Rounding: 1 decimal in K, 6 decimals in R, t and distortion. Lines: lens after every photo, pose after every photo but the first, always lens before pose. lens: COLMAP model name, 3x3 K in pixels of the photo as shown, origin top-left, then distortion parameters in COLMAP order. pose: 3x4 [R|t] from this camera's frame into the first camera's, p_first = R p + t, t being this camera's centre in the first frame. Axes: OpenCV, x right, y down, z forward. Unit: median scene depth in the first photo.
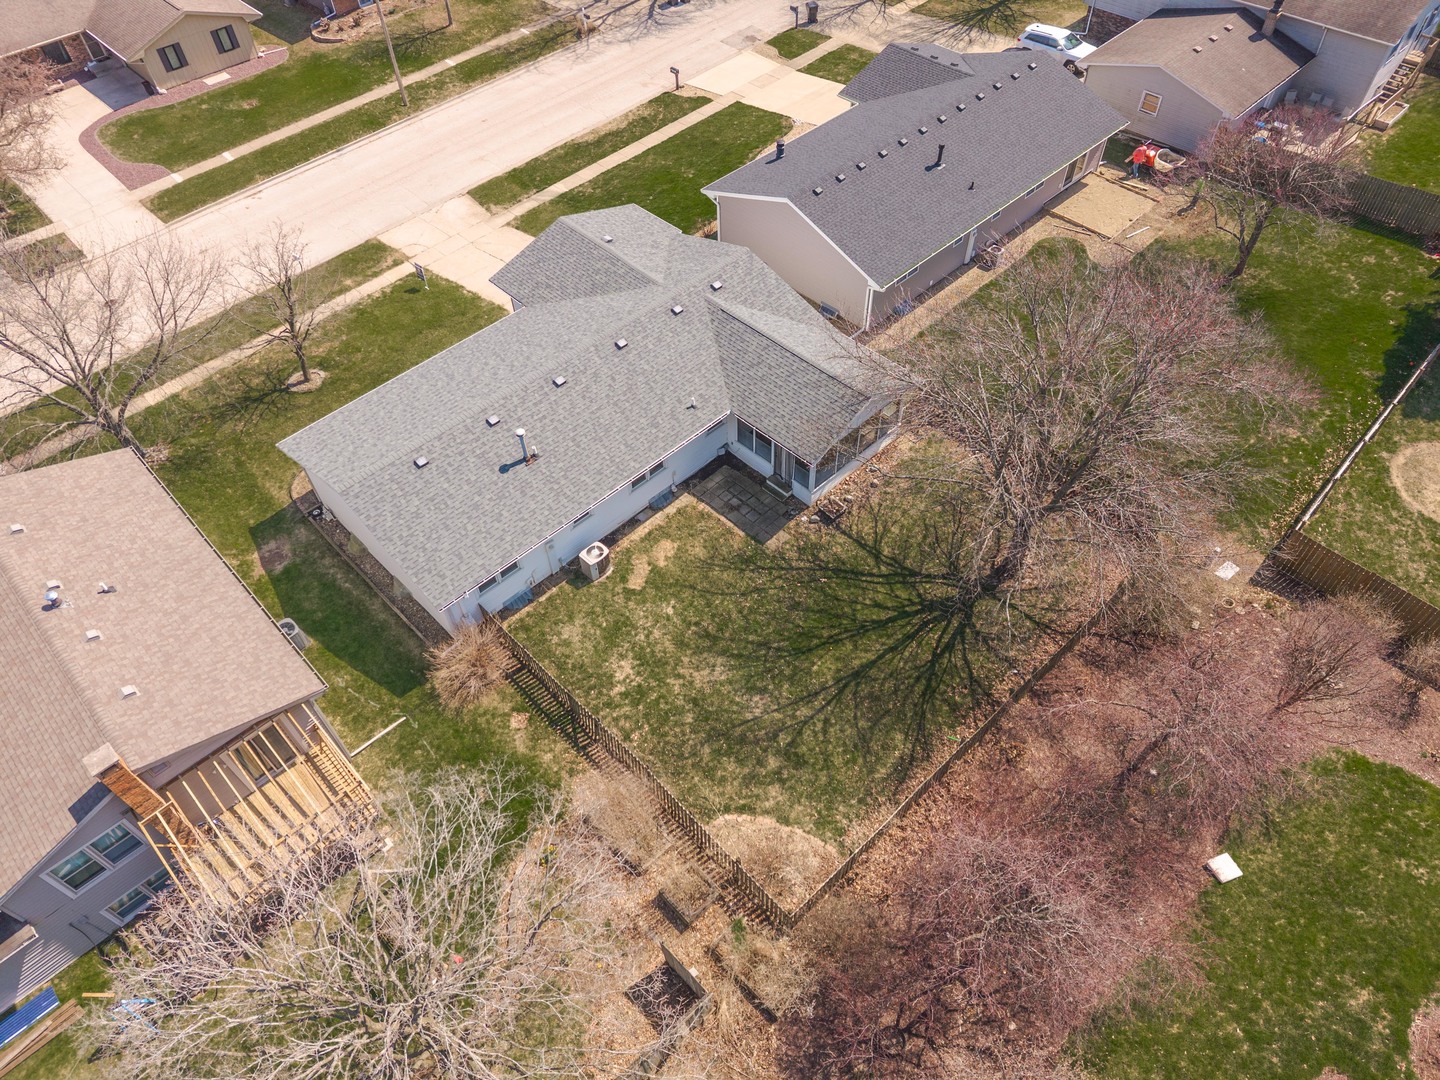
lens RADIAL K [[961.0, 0, 720.0], [0, 961.0, 540.0], [0, 0, 1]] dist [0.046281, -0.060062]
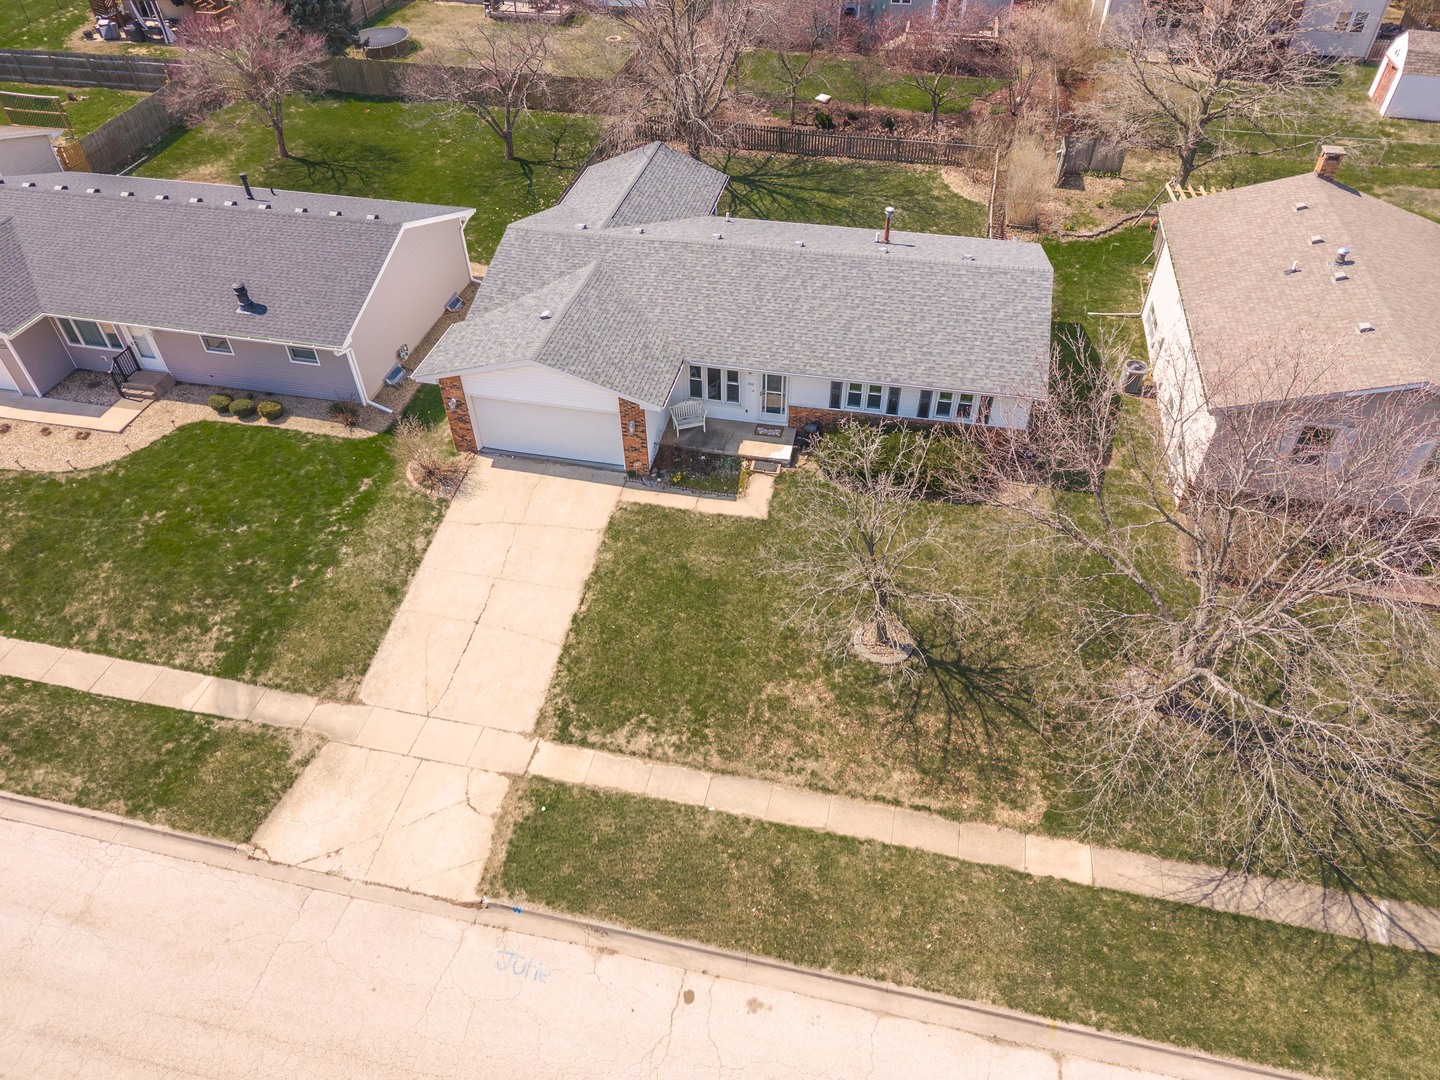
lens RADIAL K [[970.2, 0, 720.0], [0, 970.2, 540.0], [0, 0, 1]] dist [0.031770, -0.031344]
pose [[-0.550303, -0.544380, 0.633101, -0.718864], [0.658900, 0.182594, 0.729733, -0.697413], [-0.512853, 0.818725, 0.258209, 0.820148]]
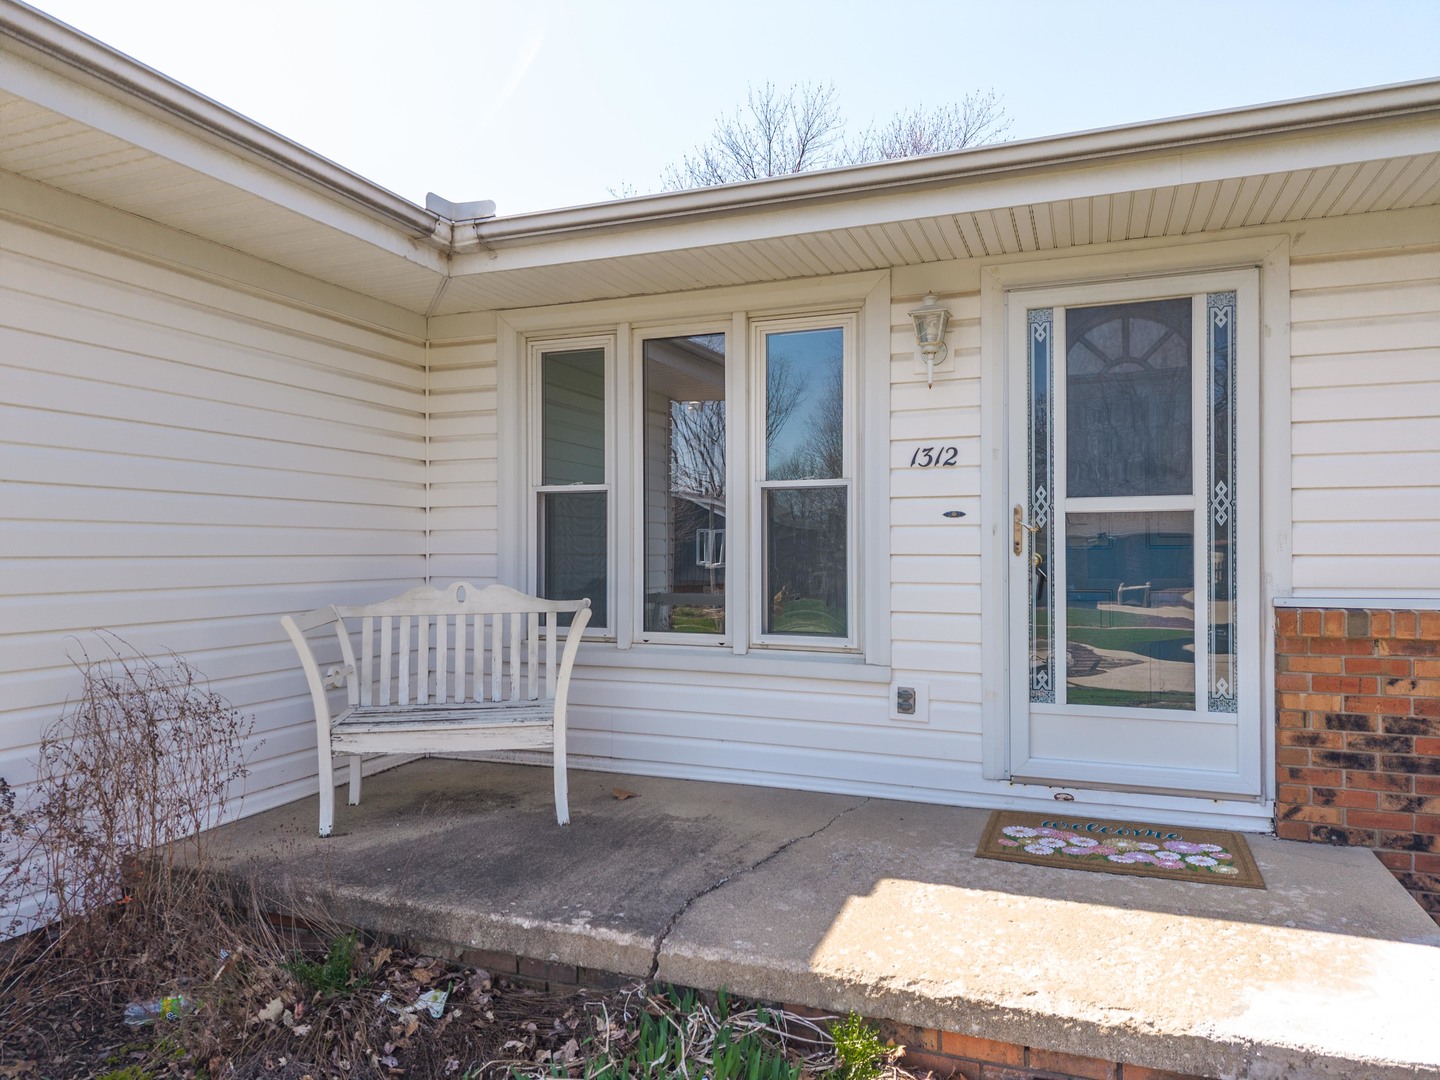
lens RADIAL K [[968.8, 0, 720.0], [0, 968.8, 540.0], [0, 0, 1]] dist [-0.001923, -0.003783]
pose [[-0.409125, 0.030533, 0.911967, -0.284583], [0.708200, 0.640847, 0.296256, -0.209912], [-0.575386, 0.767061, -0.283810, 0.946712]]
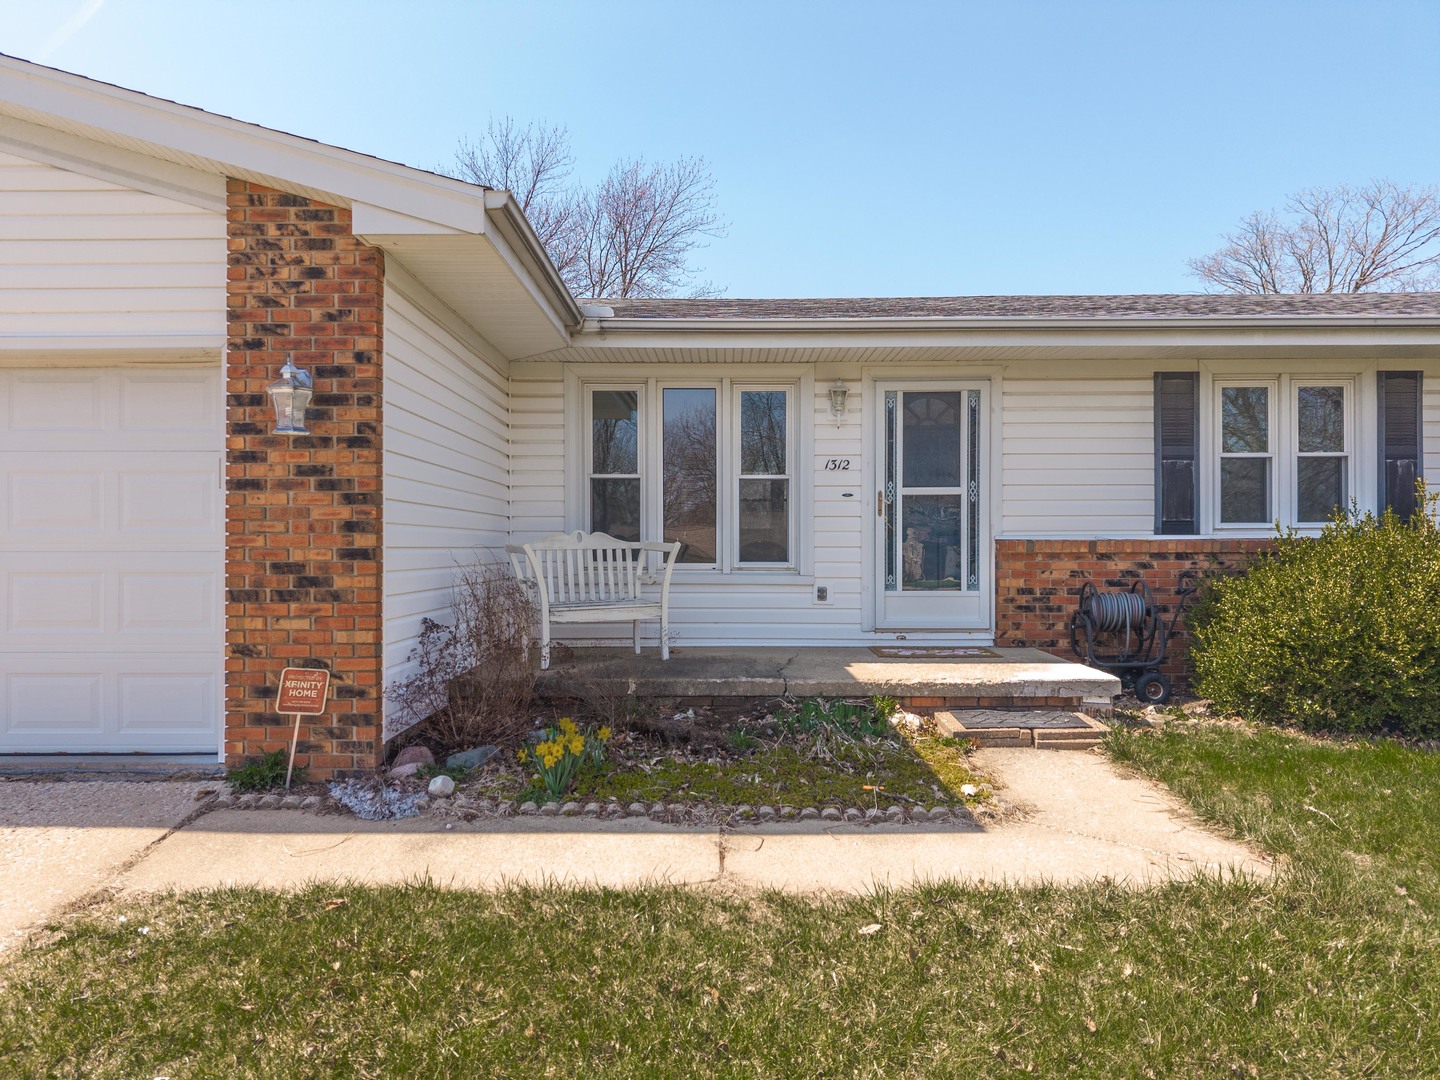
lens RADIAL K [[963.7, 0, 720.0], [0, 963.7, 540.0], [0, 0, 1]] dist [0.030007, -0.033097]
pose [[-0.712332, 0.026835, 0.701329, -0.317577], [0.550105, 0.641904, 0.534175, -0.272500], [-0.435851, 0.766315, -0.472012, 1.007893]]
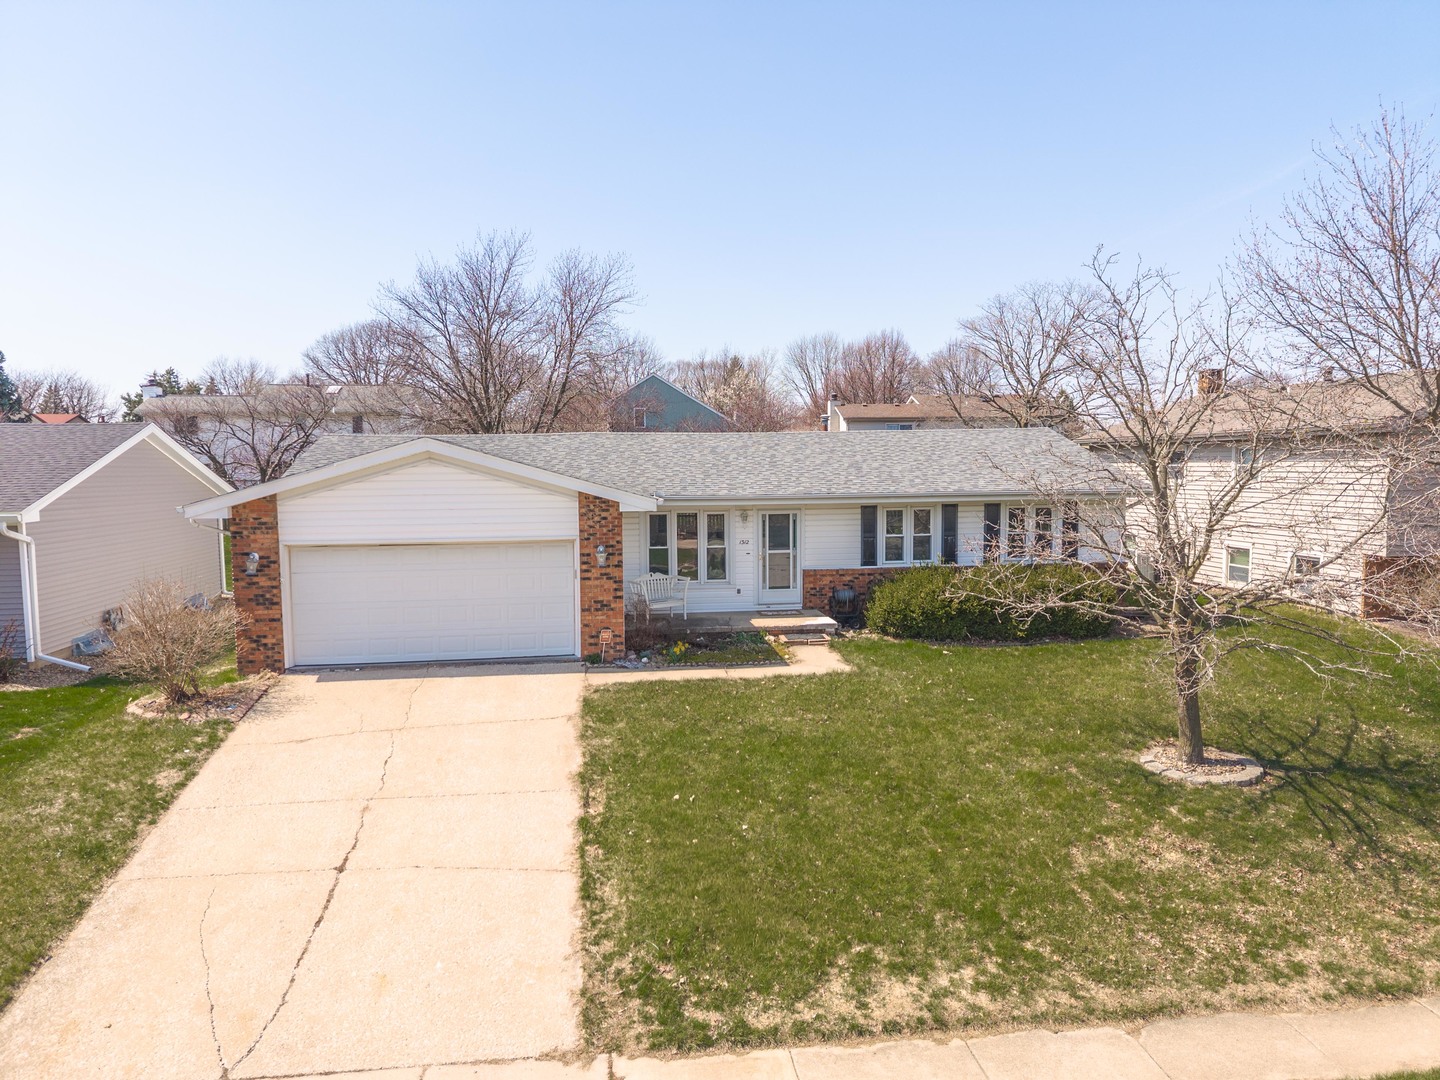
lens RADIAL K [[961.0, 0, 720.0], [0, 961.0, 540.0], [0, 0, 1]] dist [0.046281, -0.060062]
pose [[-0.803588, -0.018925, 0.594886, -0.480947], [0.473820, 0.584535, 0.658645, -0.493746], [-0.360196, 0.811148, -0.460758, 1.124944]]
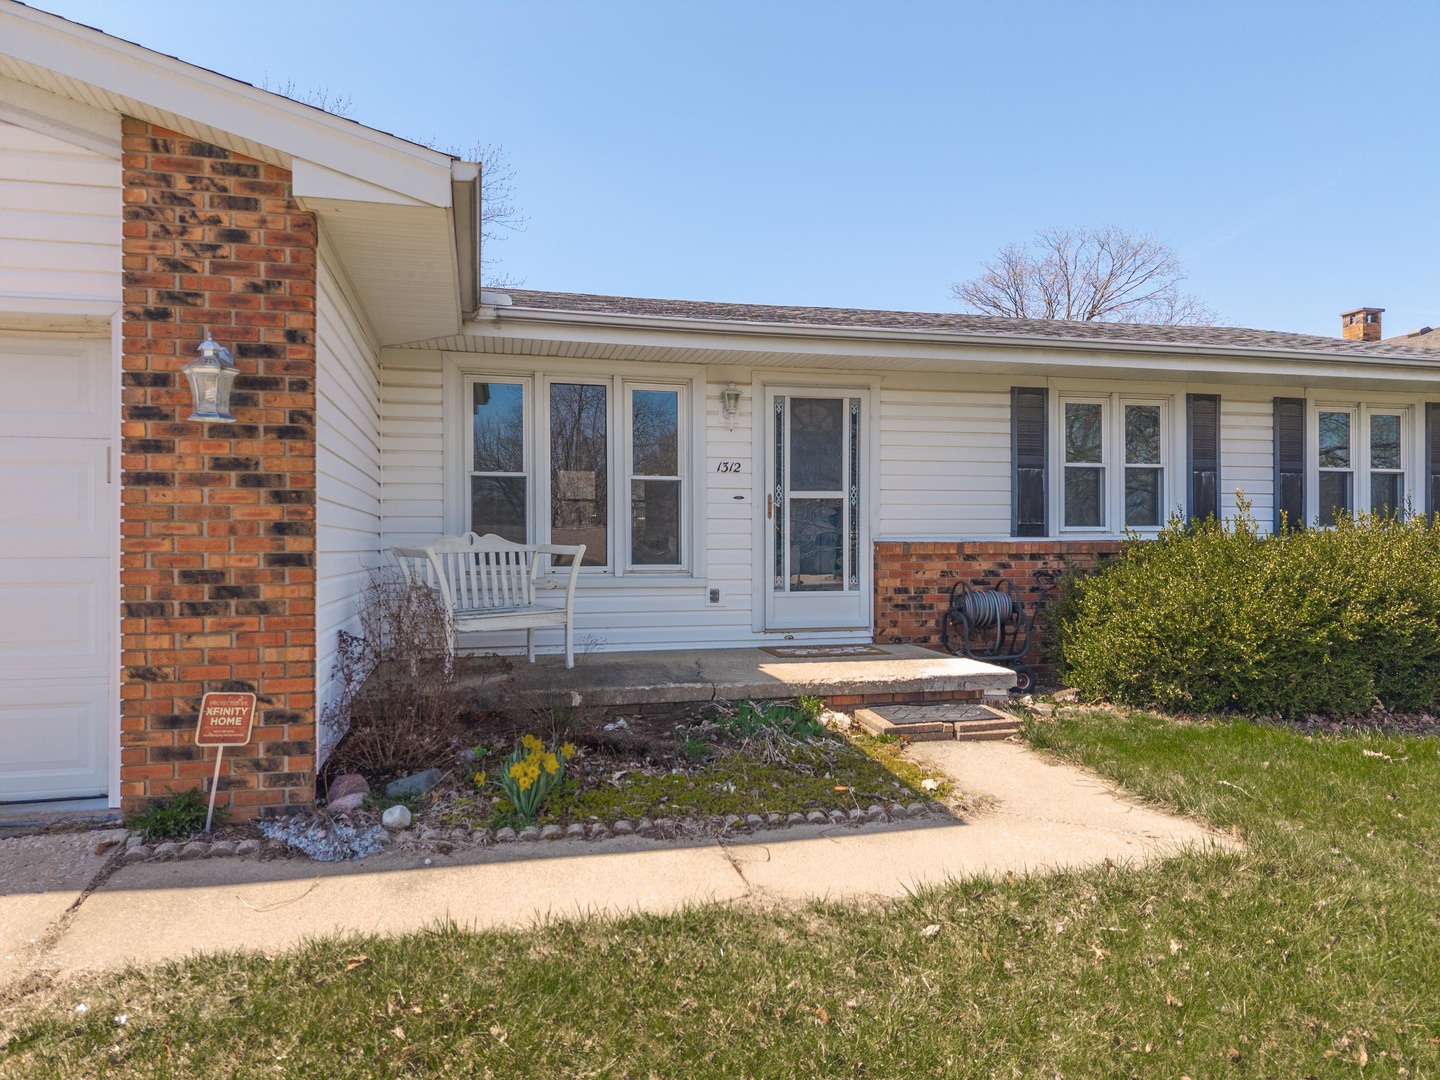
lens RADIAL K [[961.0, 0, 720.0], [0, 961.0, 540.0], [0, 0, 1]] dist [0.046281, -0.060062]
pose [[-0.863062, 0.026843, 0.504385, -0.296085], [0.401708, 0.641830, 0.653212, -0.282930], [-0.306195, 0.766377, -0.564722, 1.015337]]
